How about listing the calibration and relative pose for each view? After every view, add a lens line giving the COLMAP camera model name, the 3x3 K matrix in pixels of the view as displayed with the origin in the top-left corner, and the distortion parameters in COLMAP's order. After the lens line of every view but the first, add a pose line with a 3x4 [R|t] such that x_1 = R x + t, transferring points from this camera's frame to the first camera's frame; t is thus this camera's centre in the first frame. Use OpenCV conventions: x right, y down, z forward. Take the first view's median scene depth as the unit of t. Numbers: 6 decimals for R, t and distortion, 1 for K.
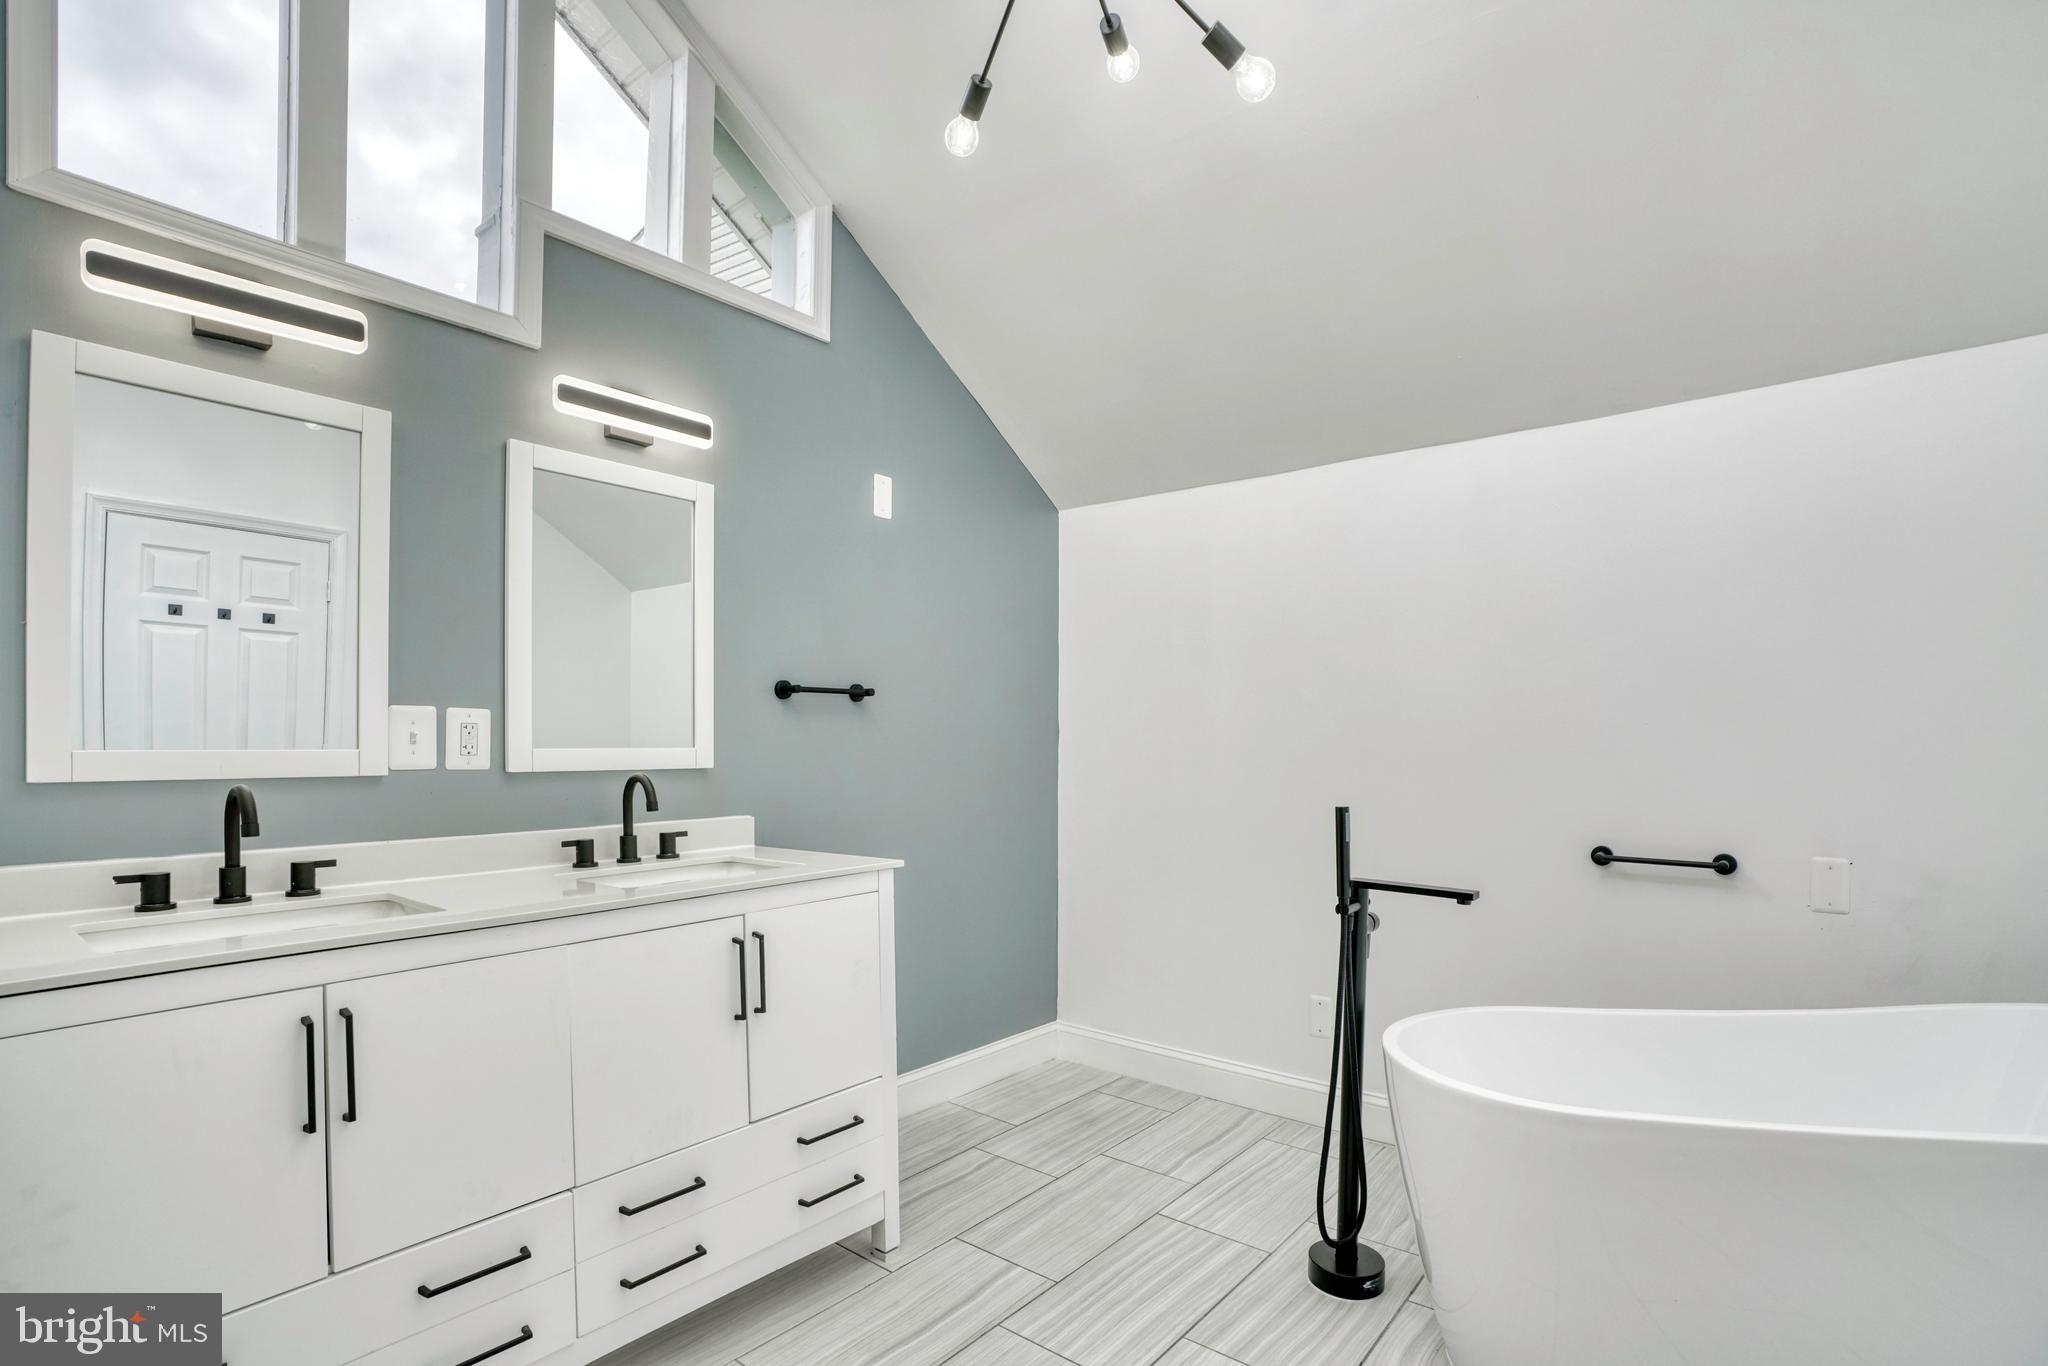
lens RADIAL K [[944.8, 0, 1122.0], [0, 944.8, 742.8], [0, 0, 1]] dist [-0.068815, 0.025959]
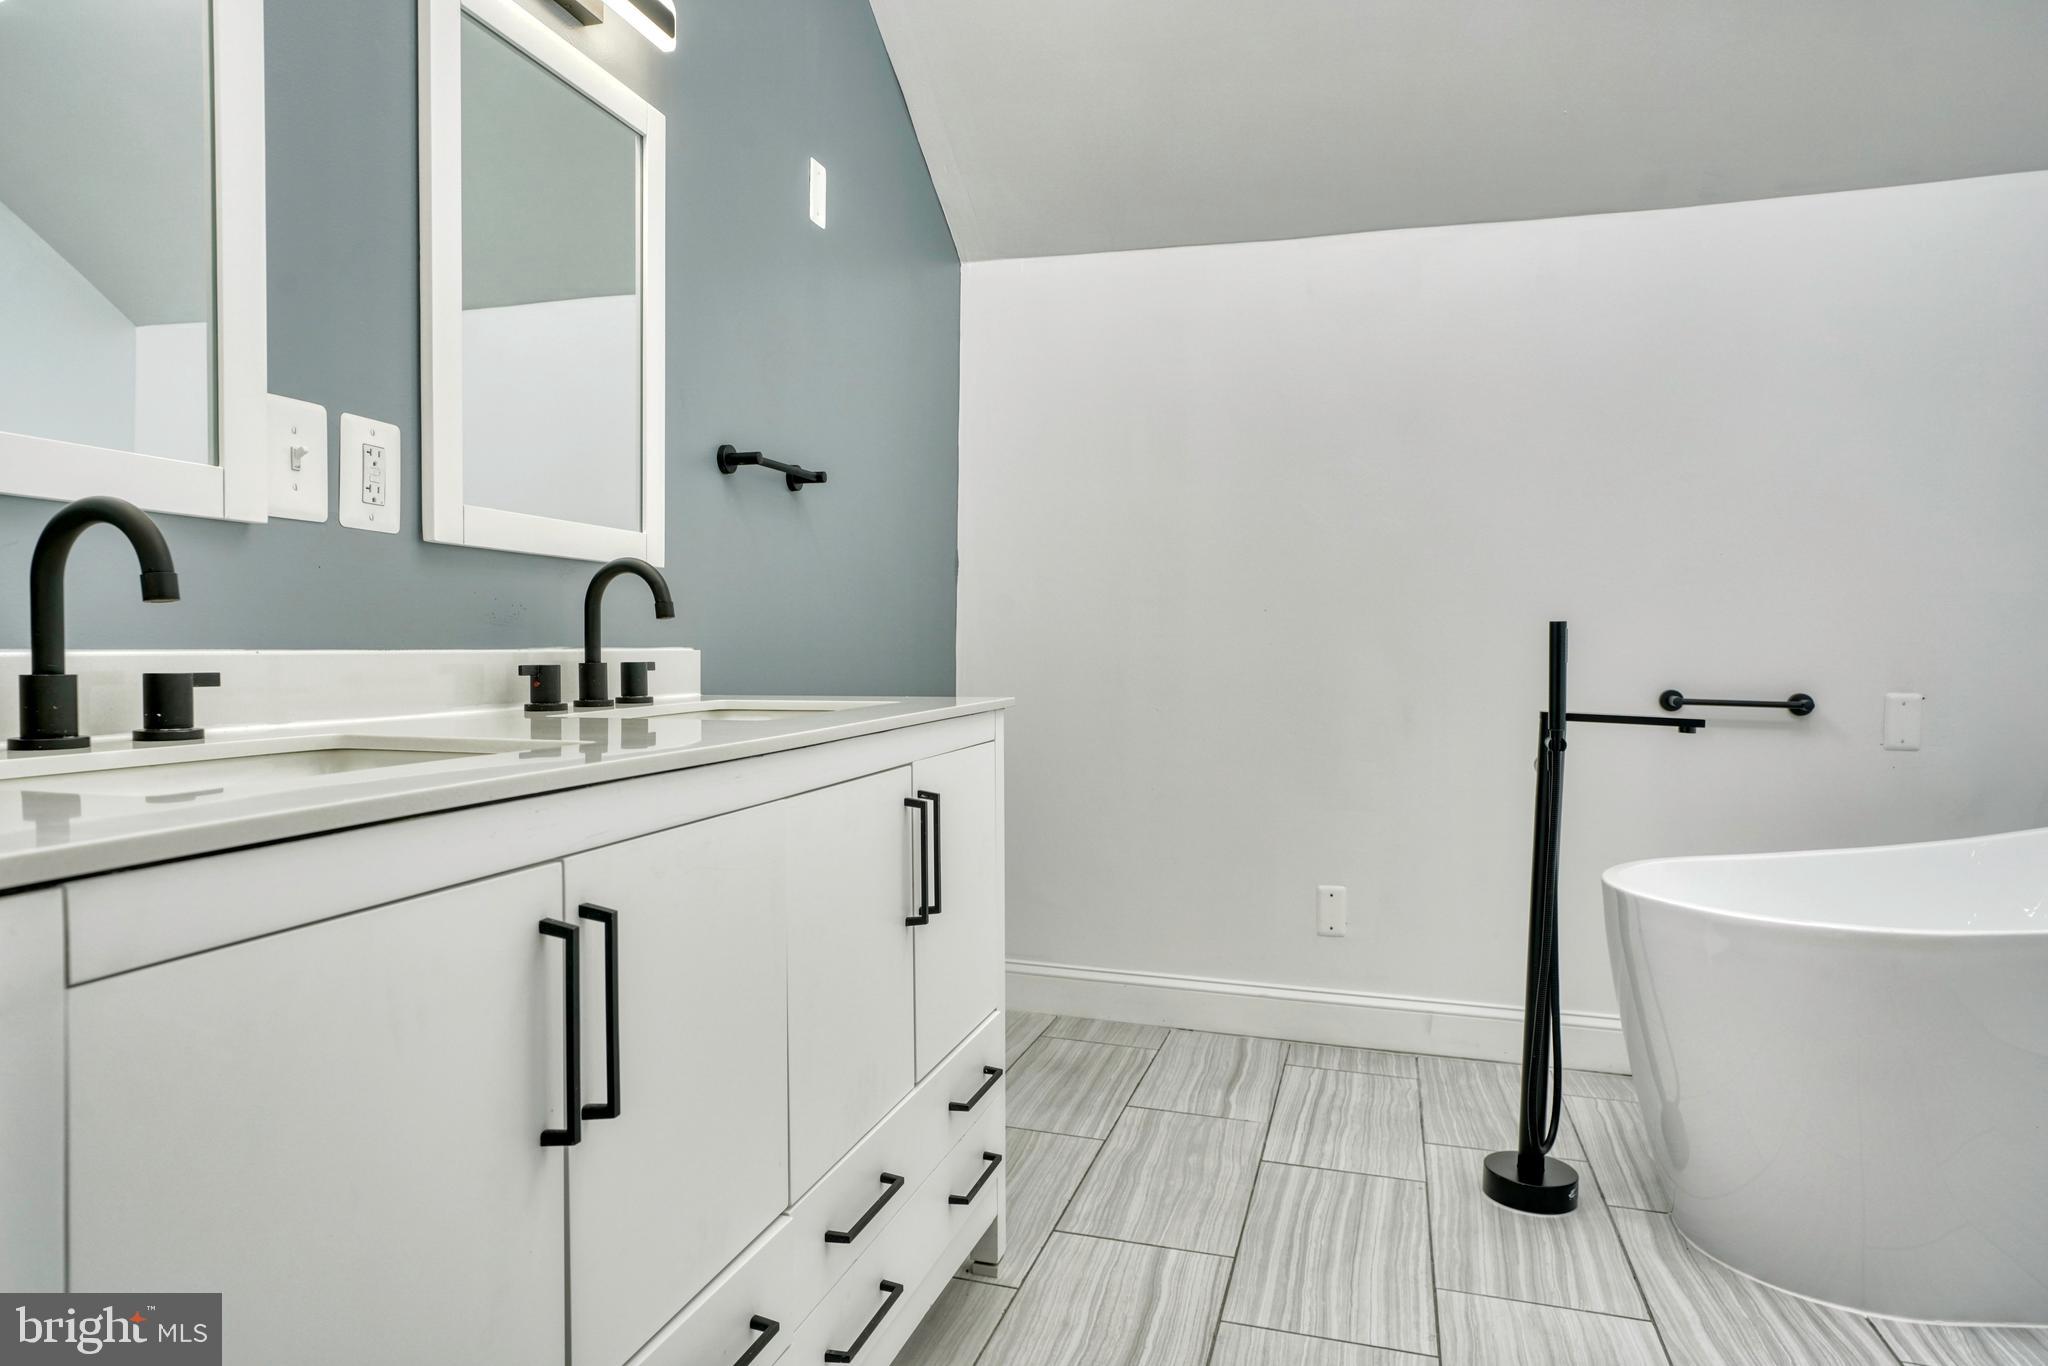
lens RADIAL K [[1182.4, 0, 1028.2], [0, 1182.4, 690.7], [0, 0, 1]] dist [-0.034306, 0.029826]
pose [[0.935837, -0.006033, 0.352382, -0.554044], [-0.004921, 0.999532, 0.030182, 0.096283], [-0.352399, -0.029980, 0.935370, 0.182900]]
